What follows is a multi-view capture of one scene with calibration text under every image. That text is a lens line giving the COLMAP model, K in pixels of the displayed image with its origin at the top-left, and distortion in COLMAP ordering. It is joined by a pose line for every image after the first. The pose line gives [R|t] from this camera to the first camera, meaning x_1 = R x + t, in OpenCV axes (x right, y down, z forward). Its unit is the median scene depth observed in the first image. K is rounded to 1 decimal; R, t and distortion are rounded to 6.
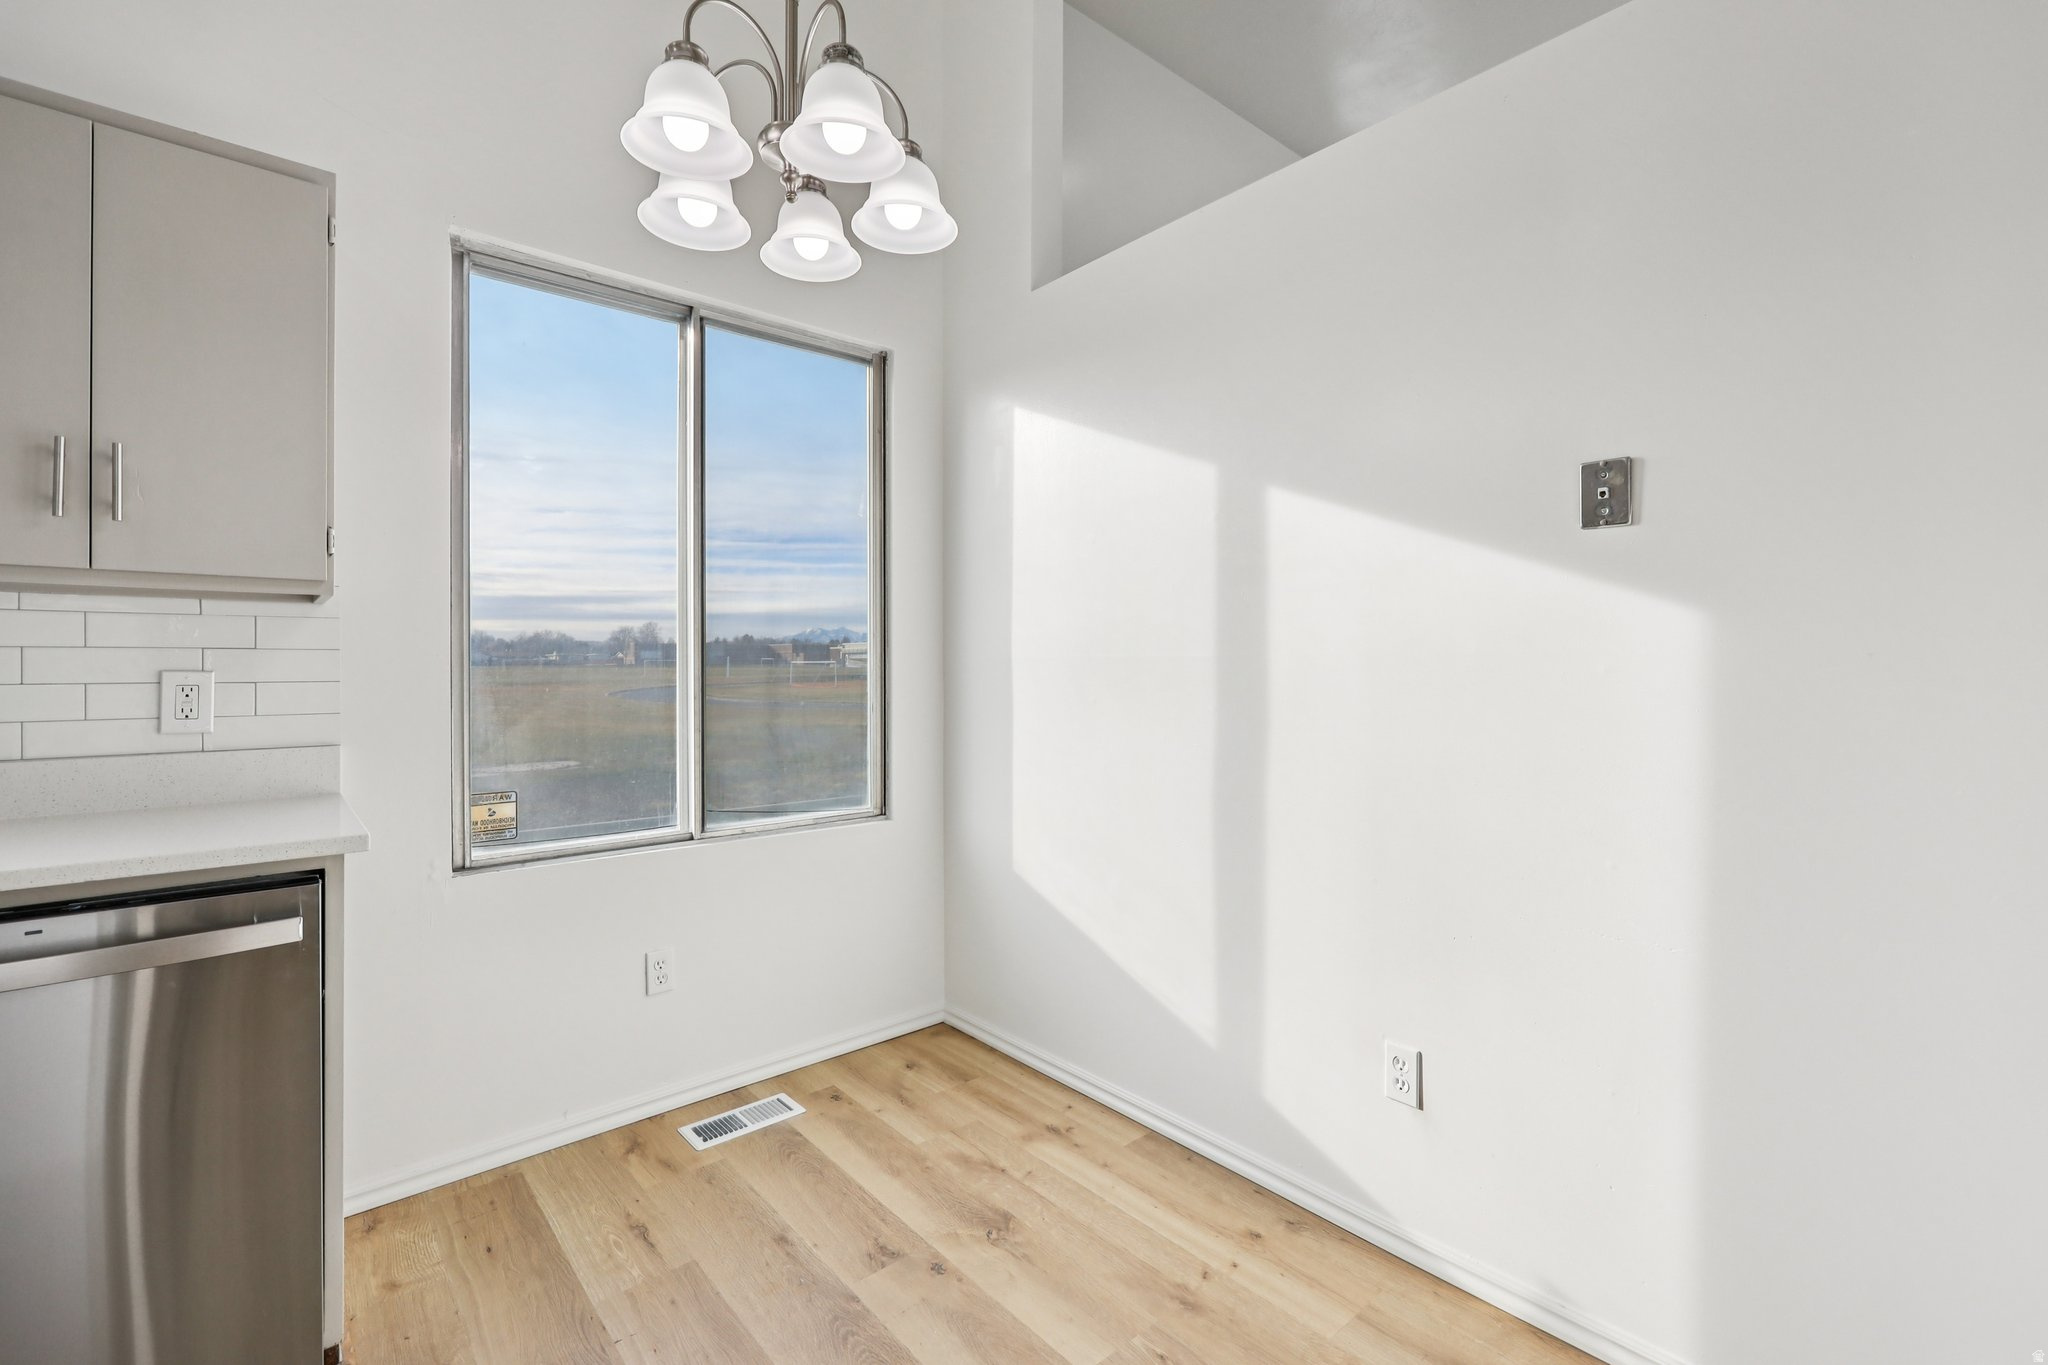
lens RADIAL K [[892.4, 0, 1038.8], [0, 892.4, 665.2], [0, 0, 1]] dist [-0.009620, -0.000739]
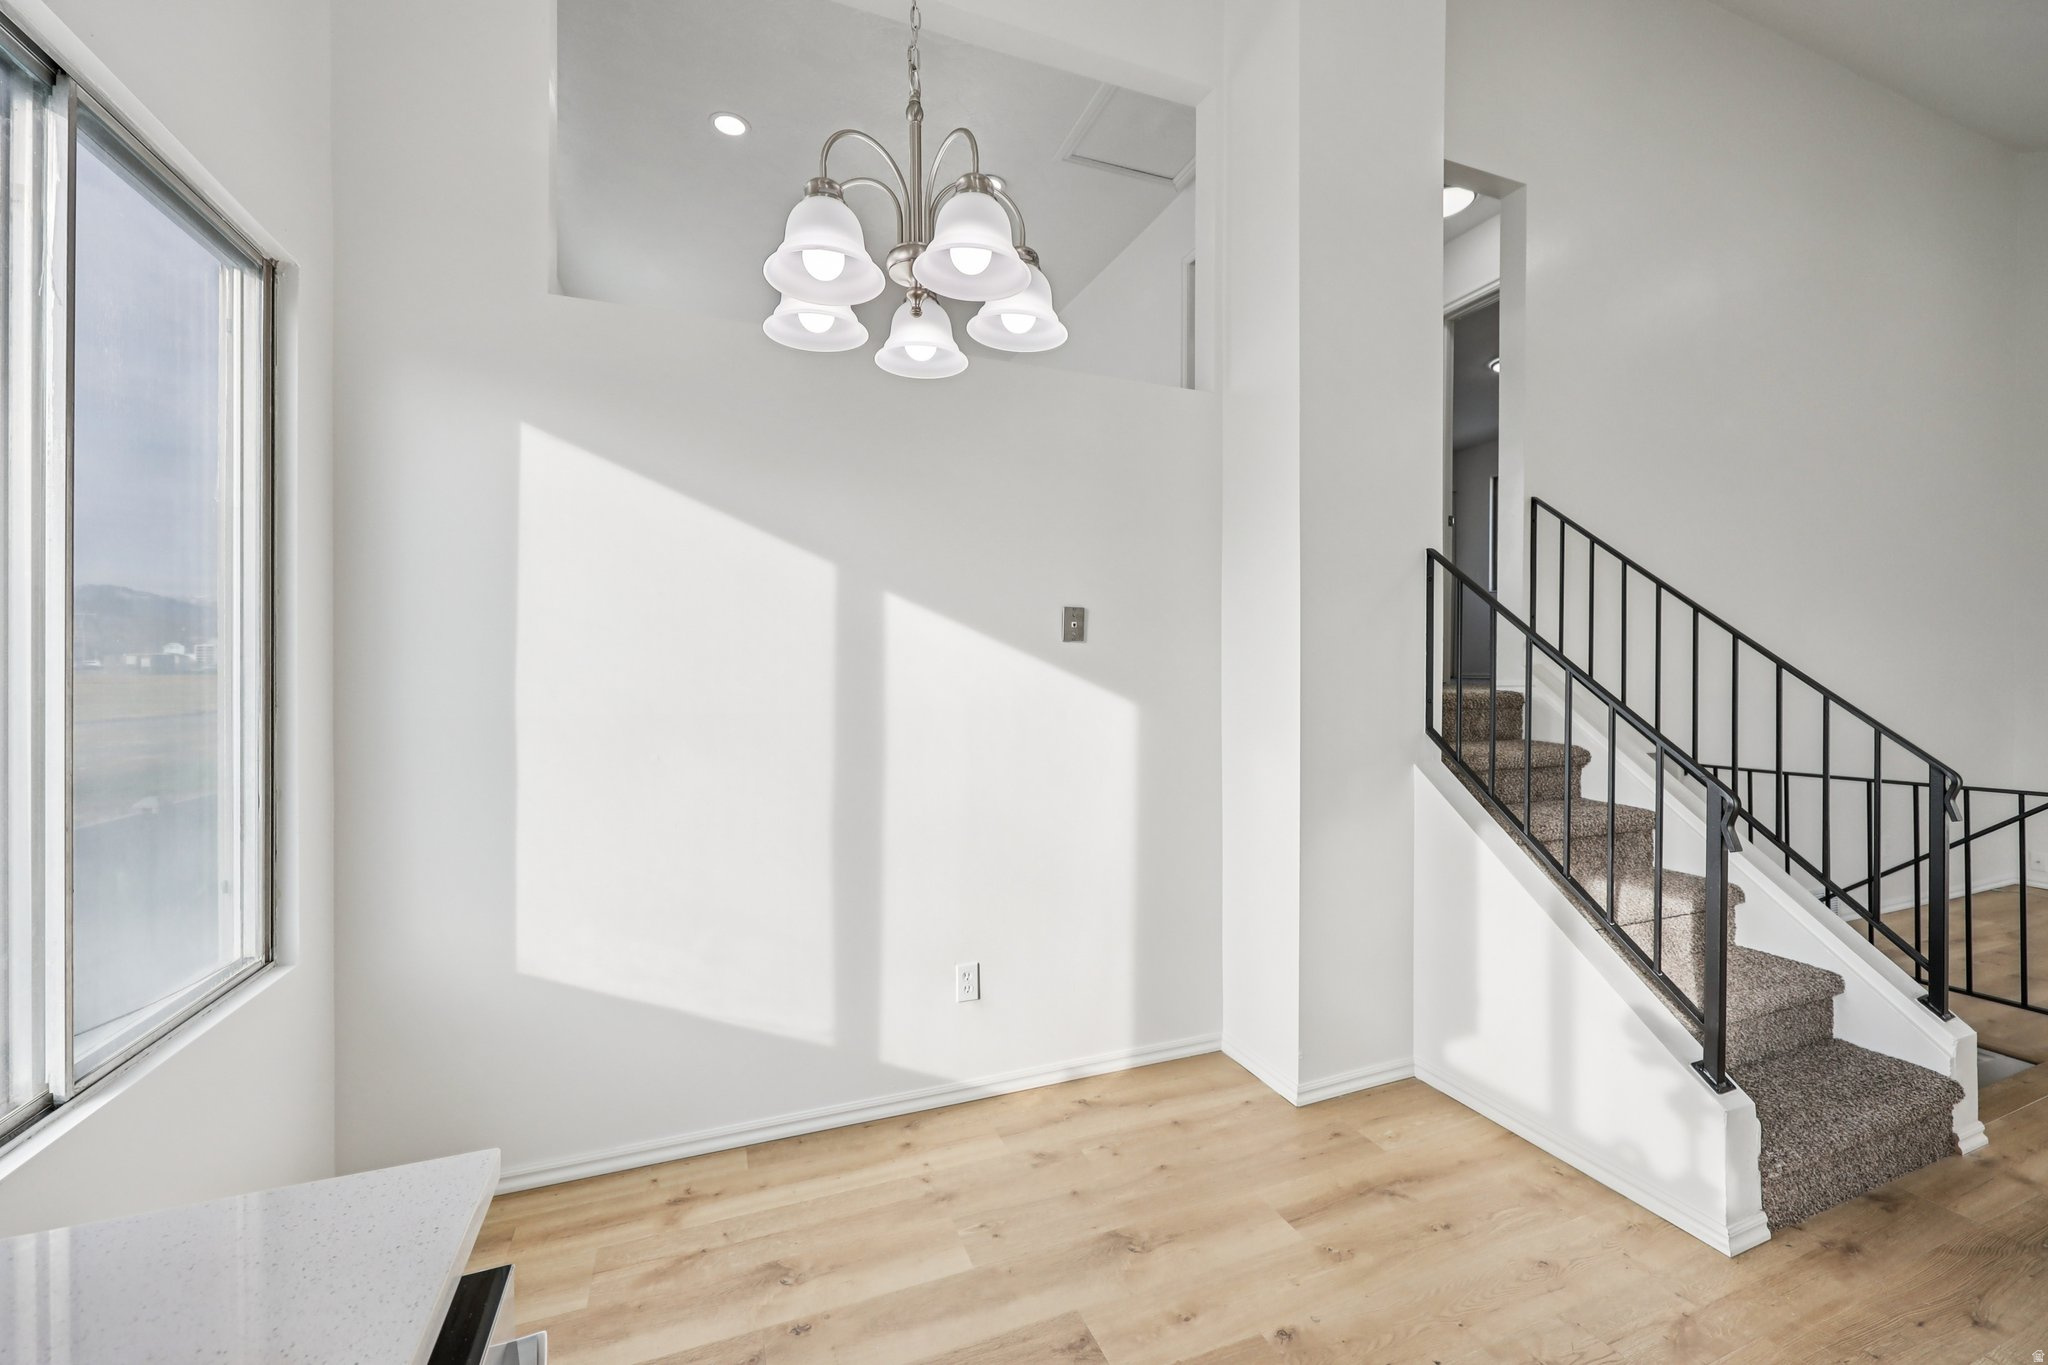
lens RADIAL K [[822.8, 0, 1029.5], [0, 822.8, 671.5], [0, 0, 1]] dist [-0.002036, 0.000264]
pose [[0.329501, -0.000415, 0.944155, -0.852824], [-0.005078, 0.999985, 0.002211, -0.077545], [-0.944141, -0.005523, 0.329494, 0.409192]]
